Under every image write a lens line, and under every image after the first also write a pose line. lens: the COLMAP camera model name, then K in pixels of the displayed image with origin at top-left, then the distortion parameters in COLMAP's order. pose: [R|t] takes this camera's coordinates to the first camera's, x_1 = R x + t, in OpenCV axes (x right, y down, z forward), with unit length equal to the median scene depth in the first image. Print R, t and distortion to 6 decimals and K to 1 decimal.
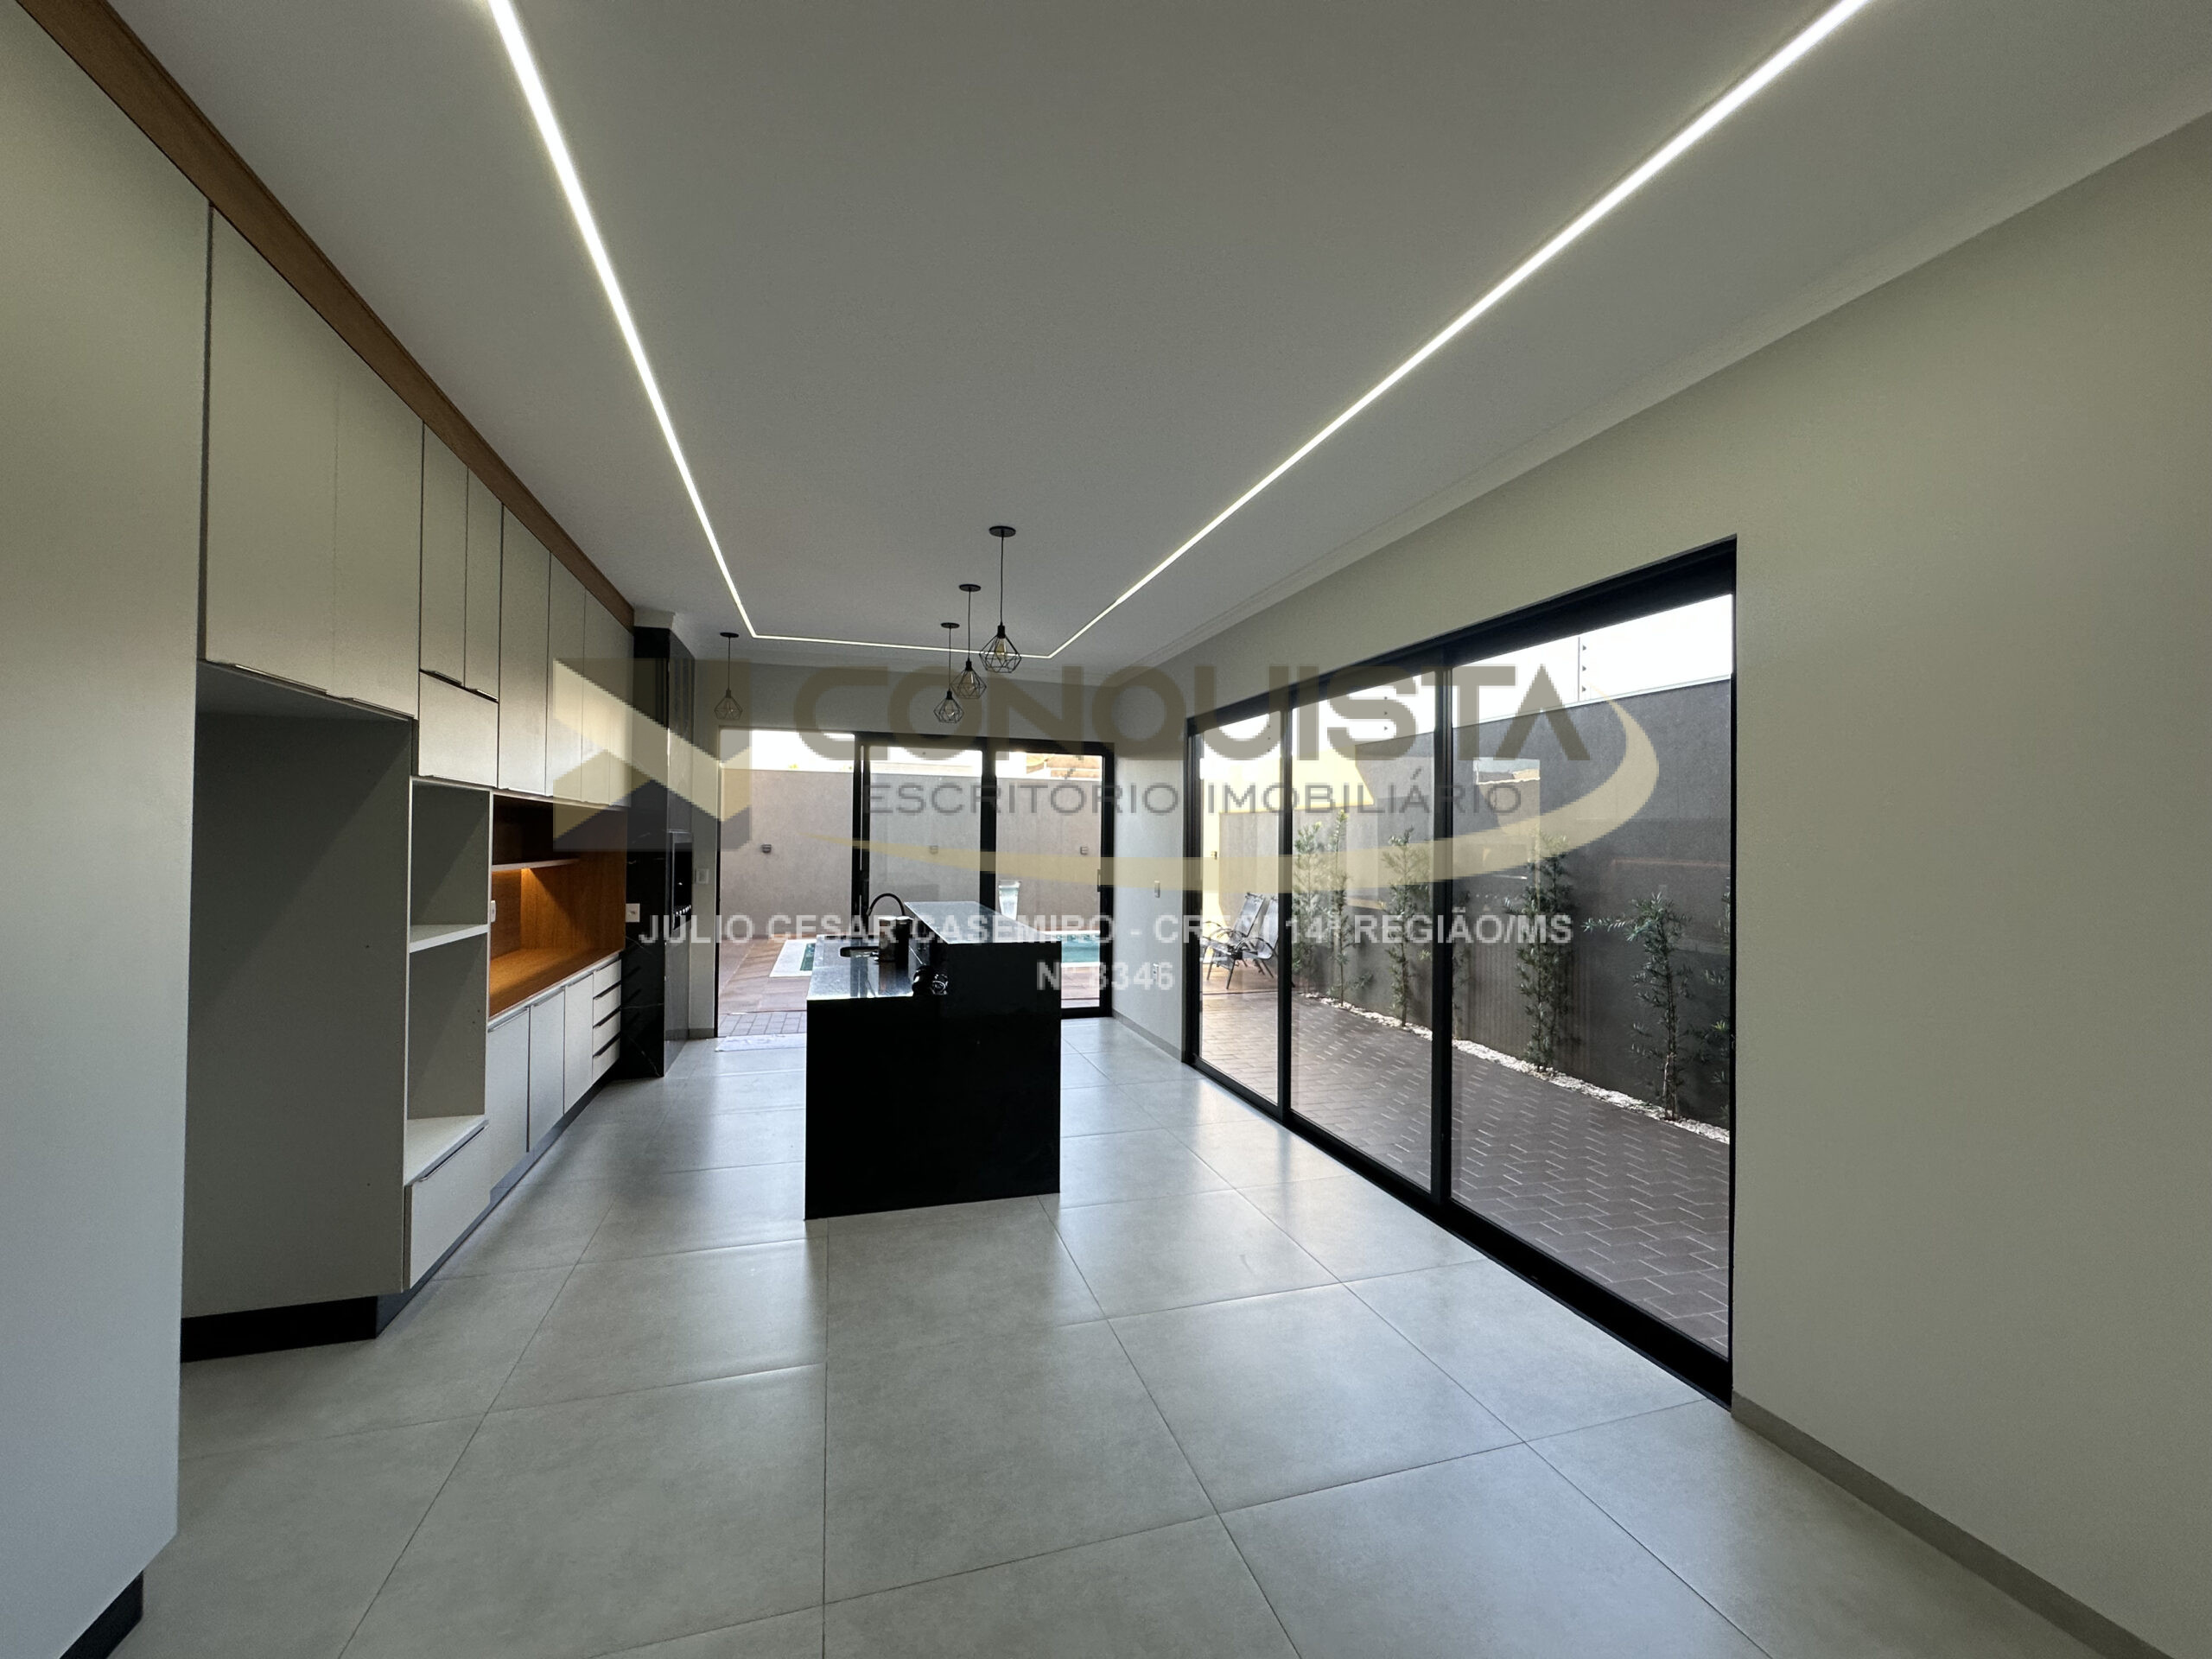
lens RADIAL K [[891.9, 0, 1106.0], [0, 891.9, 829.5], [0, 0, 1]] dist [-0.002932, 0.000341]
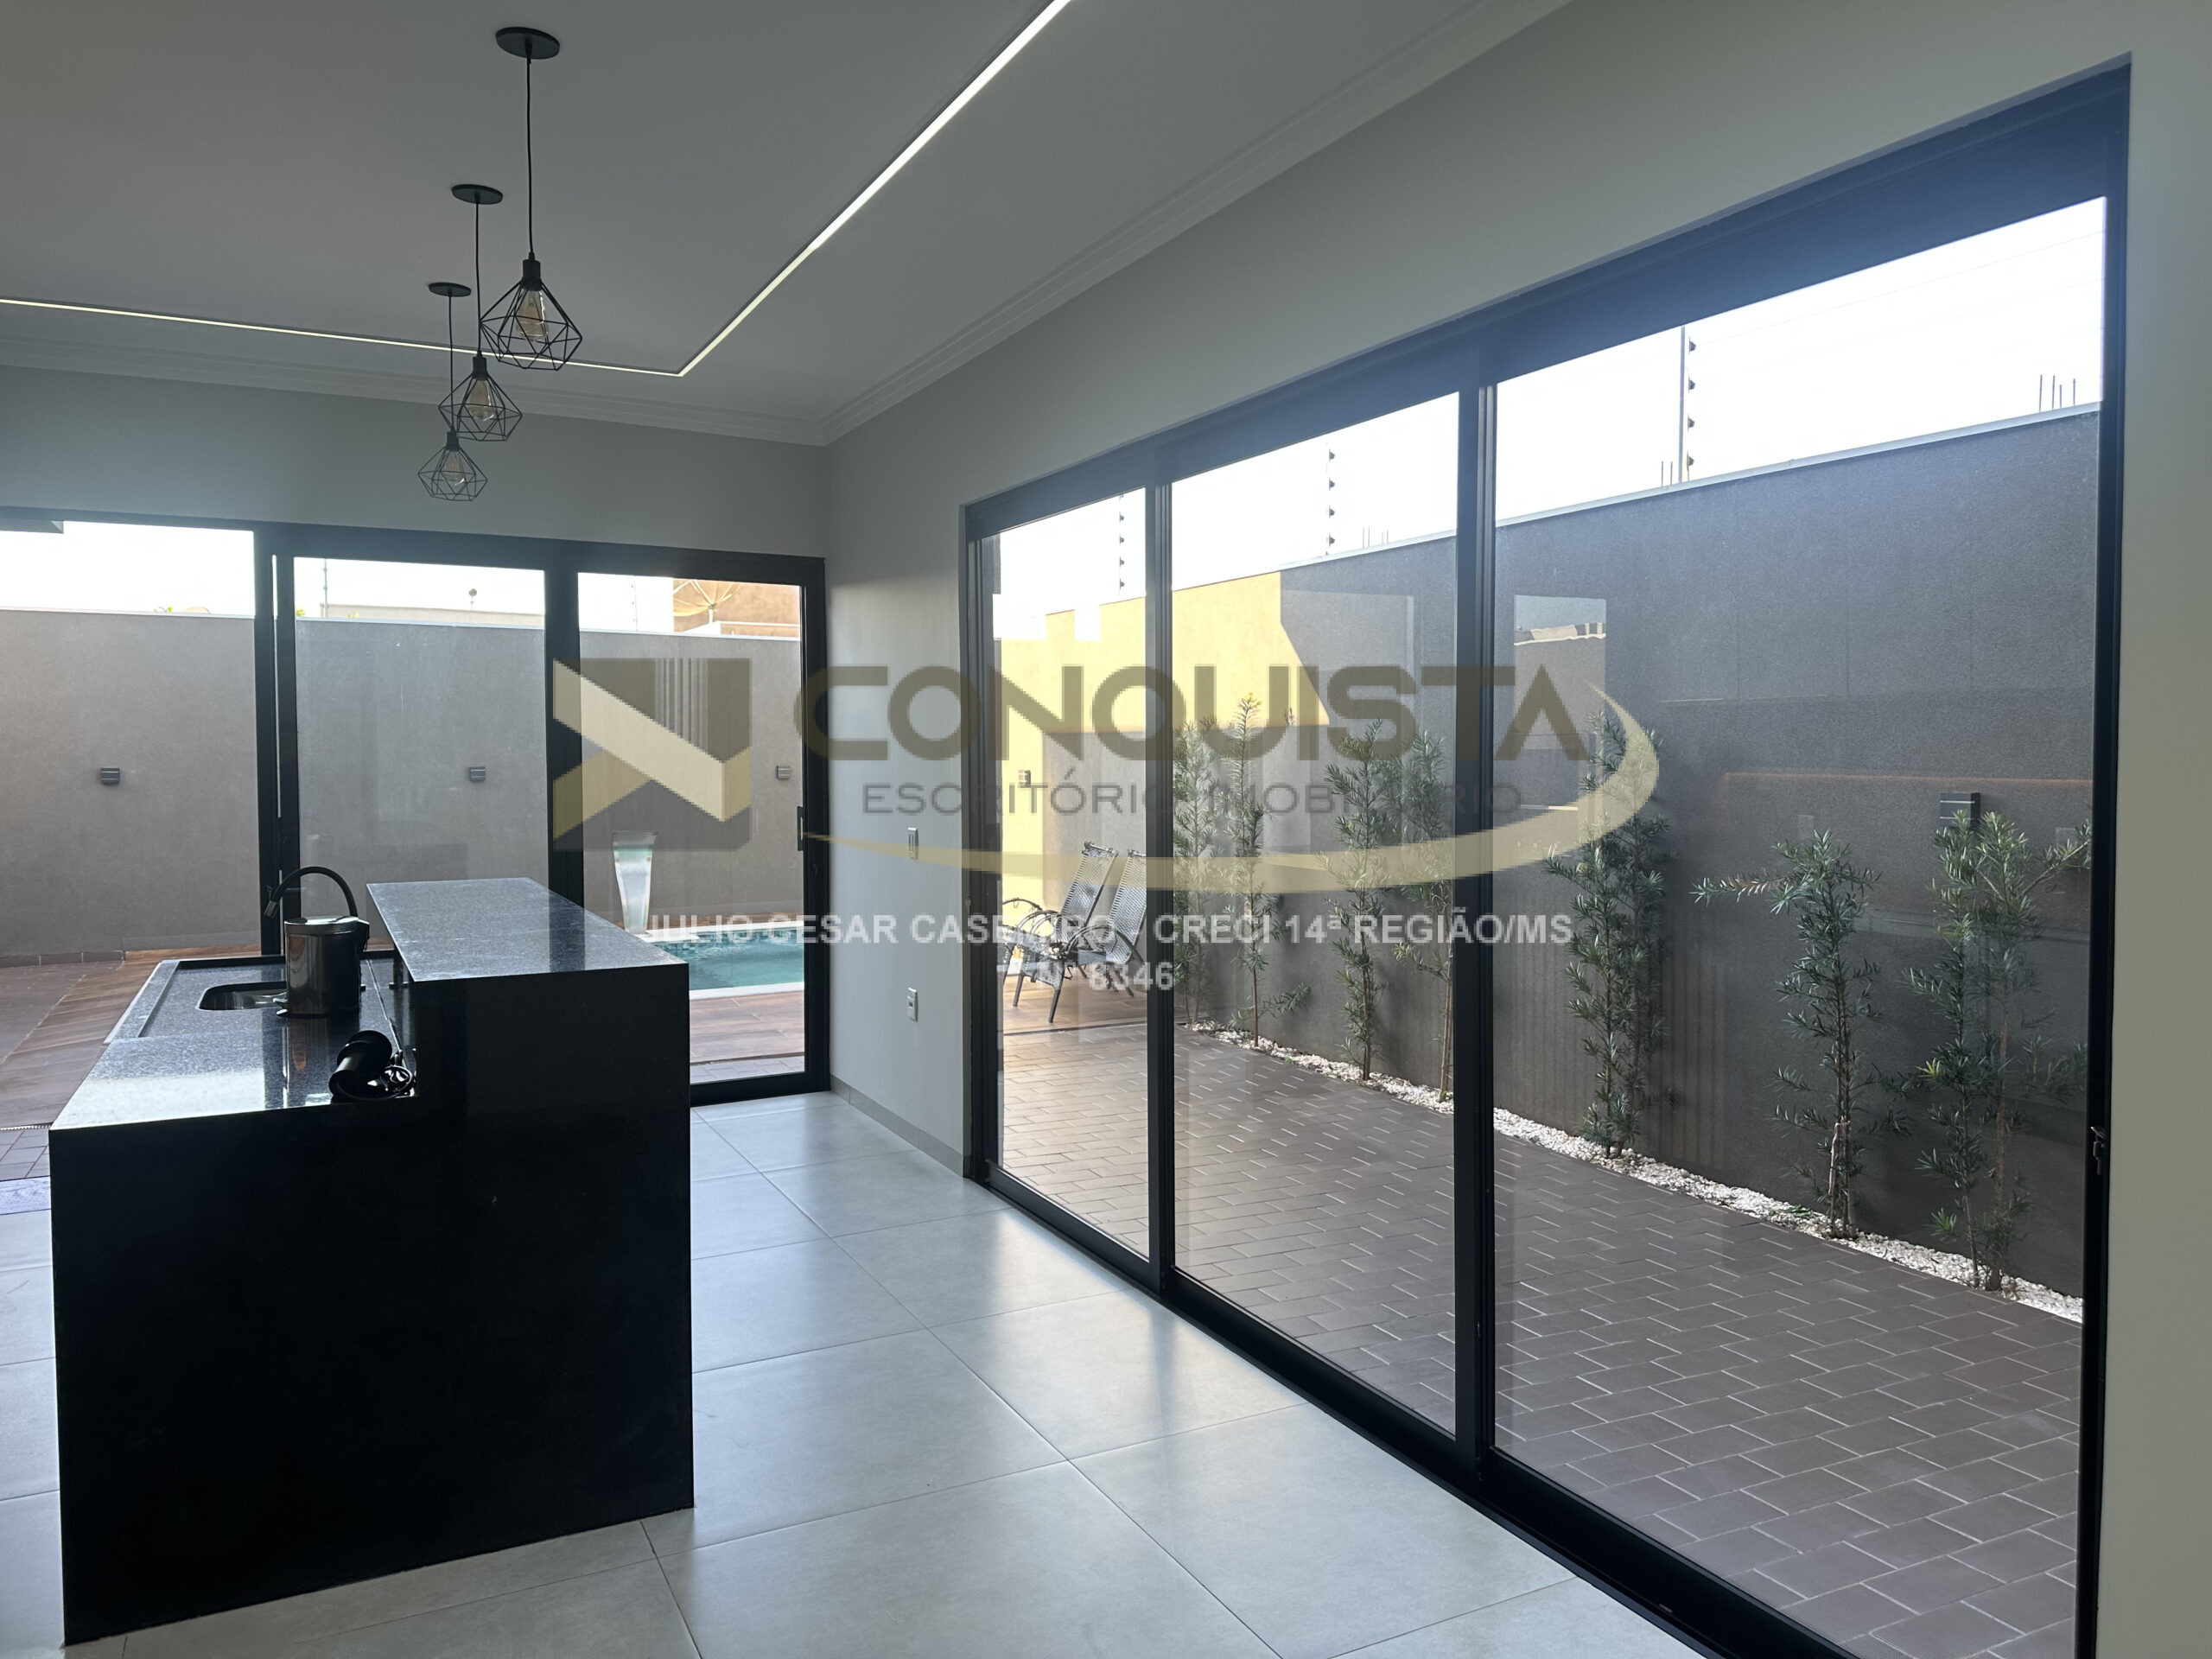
lens RADIAL K [[1575.2, 0, 1108.6], [0, 1575.2, 809.1], [0, 0, 1]] dist [0.019264, -0.018510]
pose [[0.984960, -0.018586, 0.171780, 0.016631], [0.010354, 0.998760, 0.048695, 0.005422], [-0.172472, -0.046184, 0.983931, 0.112090]]
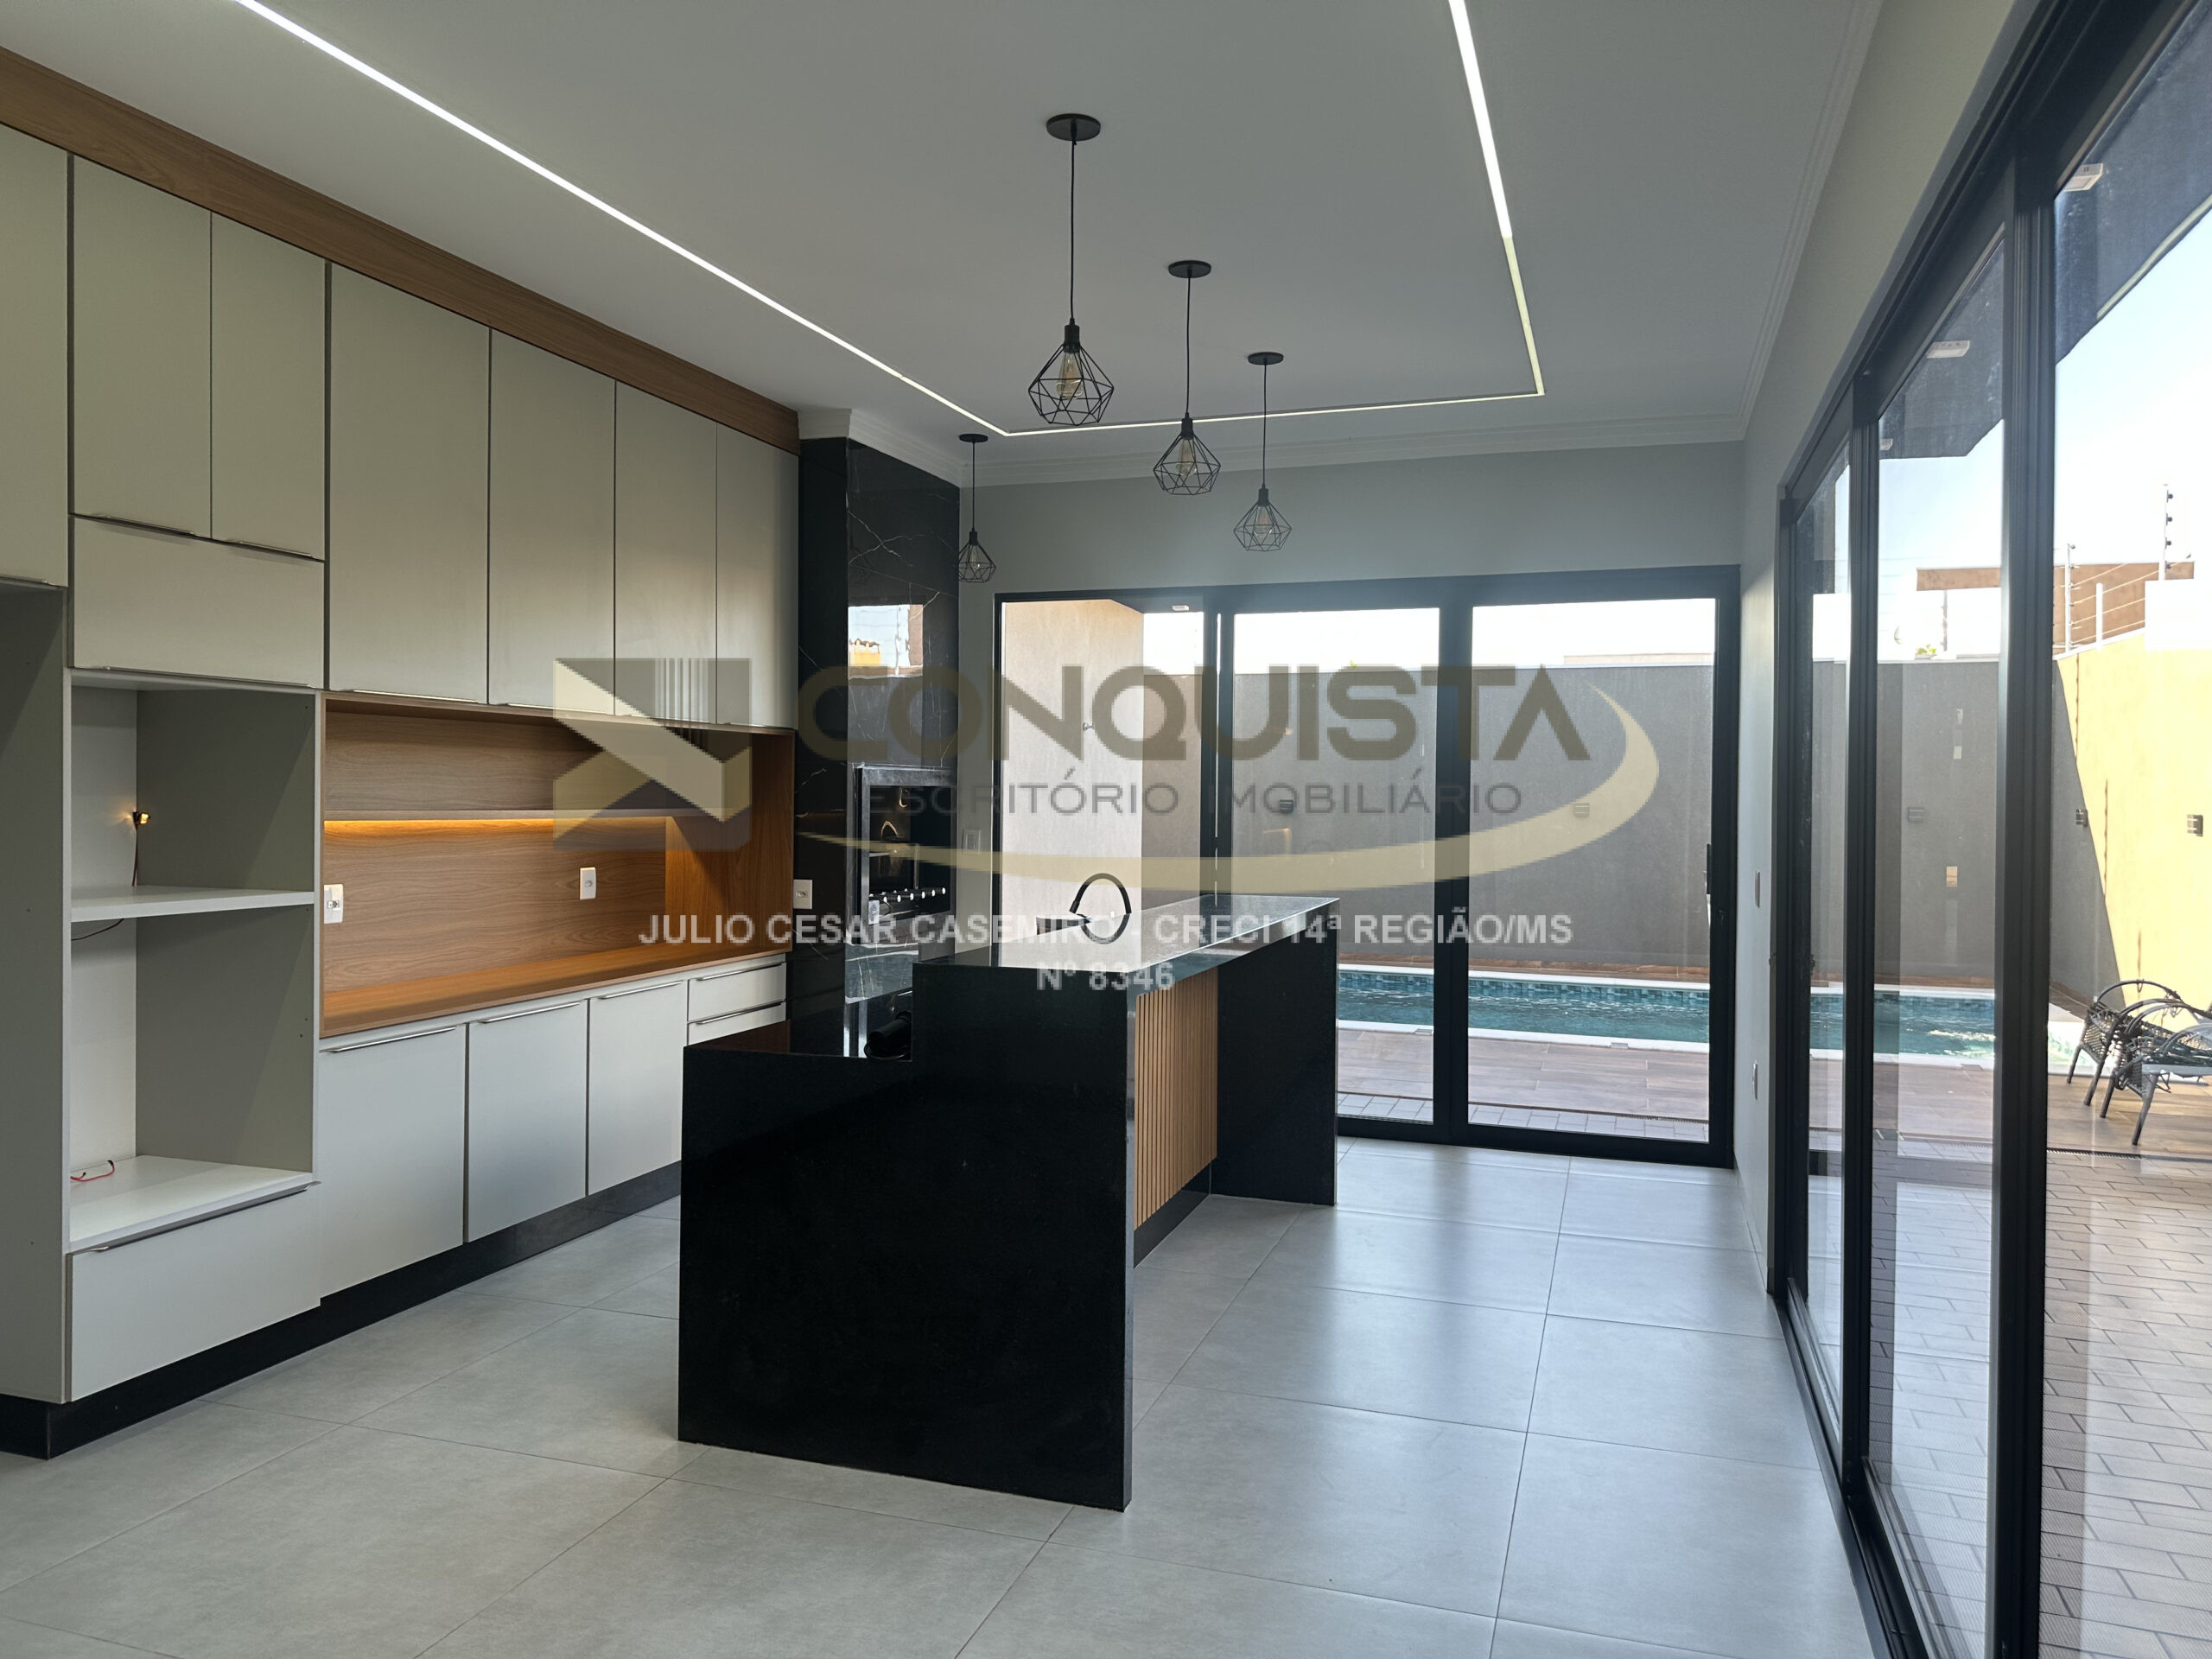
lens RADIAL K [[1543.0, 0, 1106.0], [0, 1543.0, 829.5], [0, 0, 1]] dist [0.092463, -0.126897]
pose [[0.807325, 0.016432, -0.589879, 0.271918], [0.002222, 0.999520, 0.030885, 0.012417], [0.590103, -0.026244, 0.806901, 0.216013]]
